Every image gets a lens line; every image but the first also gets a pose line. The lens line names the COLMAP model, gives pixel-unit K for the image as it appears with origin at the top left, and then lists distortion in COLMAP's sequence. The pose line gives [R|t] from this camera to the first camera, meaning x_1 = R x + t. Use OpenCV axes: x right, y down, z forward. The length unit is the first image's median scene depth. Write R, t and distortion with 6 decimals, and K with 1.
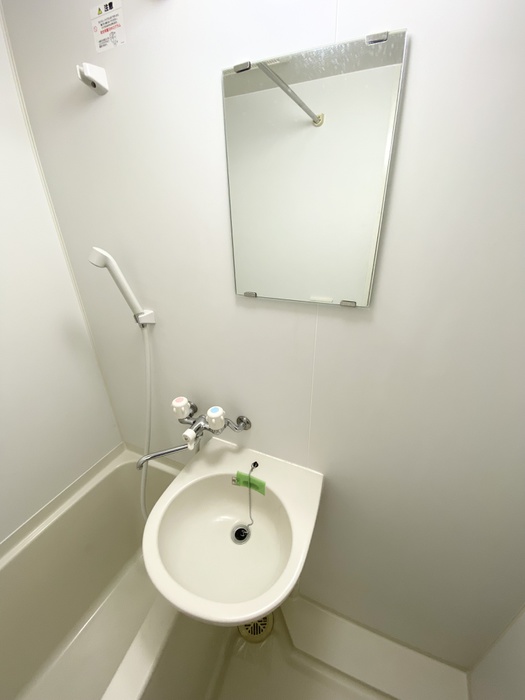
lens RADIAL K [[291.4, 0, 262.5], [0, 291.4, 350.0], [0, 0, 1]] dist [0.000073, -0.000609]
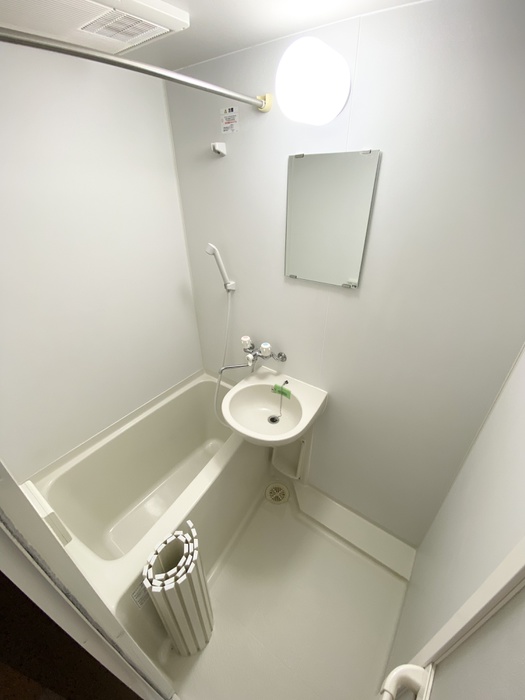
lens RADIAL K [[291.4, 0, 262.5], [0, 291.4, 350.0], [0, 0, 1]] dist [0.000073, -0.000609]
pose [[0.979056, 0.112535, -0.169664, 0.102482], [-0.100246, 0.991792, 0.079365, 0.101963], [0.177202, -0.060694, 0.982301, -0.629794]]
